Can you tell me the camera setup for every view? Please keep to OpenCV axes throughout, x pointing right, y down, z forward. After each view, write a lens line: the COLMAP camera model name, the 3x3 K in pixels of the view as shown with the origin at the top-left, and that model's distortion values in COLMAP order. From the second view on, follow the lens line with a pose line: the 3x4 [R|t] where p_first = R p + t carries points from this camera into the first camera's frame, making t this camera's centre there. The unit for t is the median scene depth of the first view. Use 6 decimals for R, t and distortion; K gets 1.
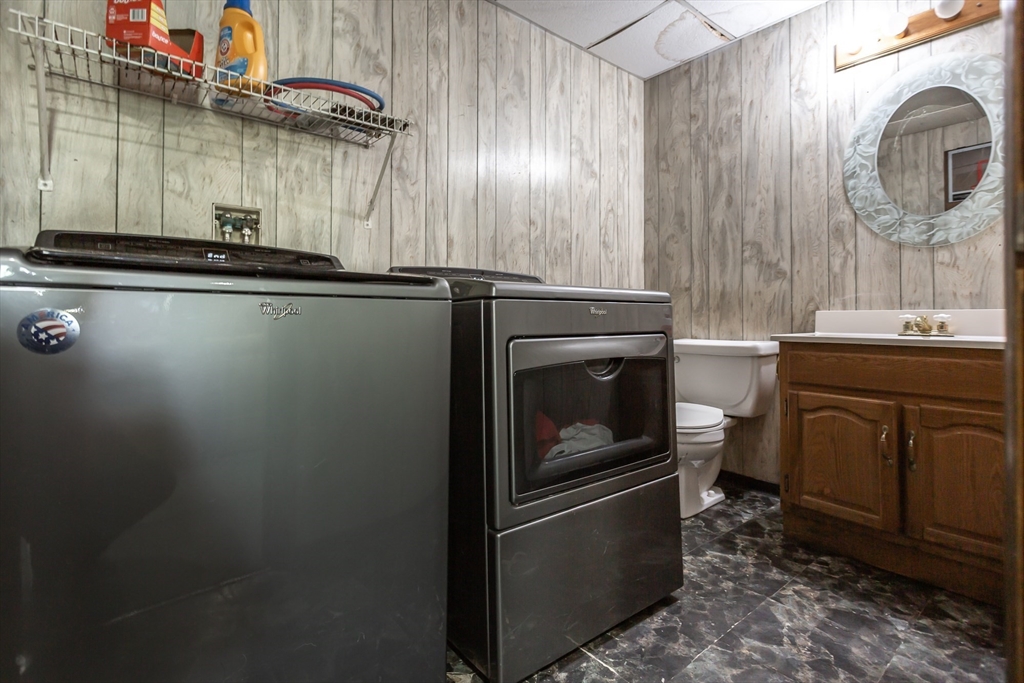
lens RADIAL K [[493.0, 0, 504.9], [0, 493.0, 311.0], [0, 0, 1]] dist [0.000556, 0.003266]
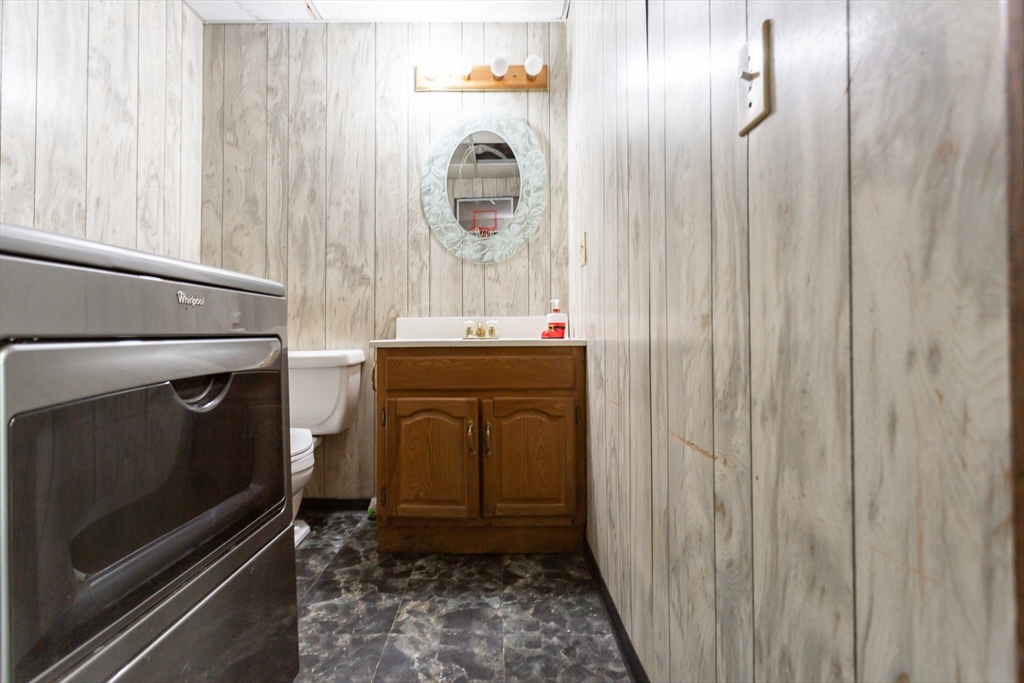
lens RADIAL K [[493.0, 0, 495.8], [0, 493.0, 320.5], [0, 0, 1]] dist [0.000556, 0.003266]
pose [[0.637603, 0.014252, 0.770233, -0.027977], [-0.000863, 0.999841, -0.017785, 0.026233], [-0.770365, 0.010675, 0.637514, 0.219185]]
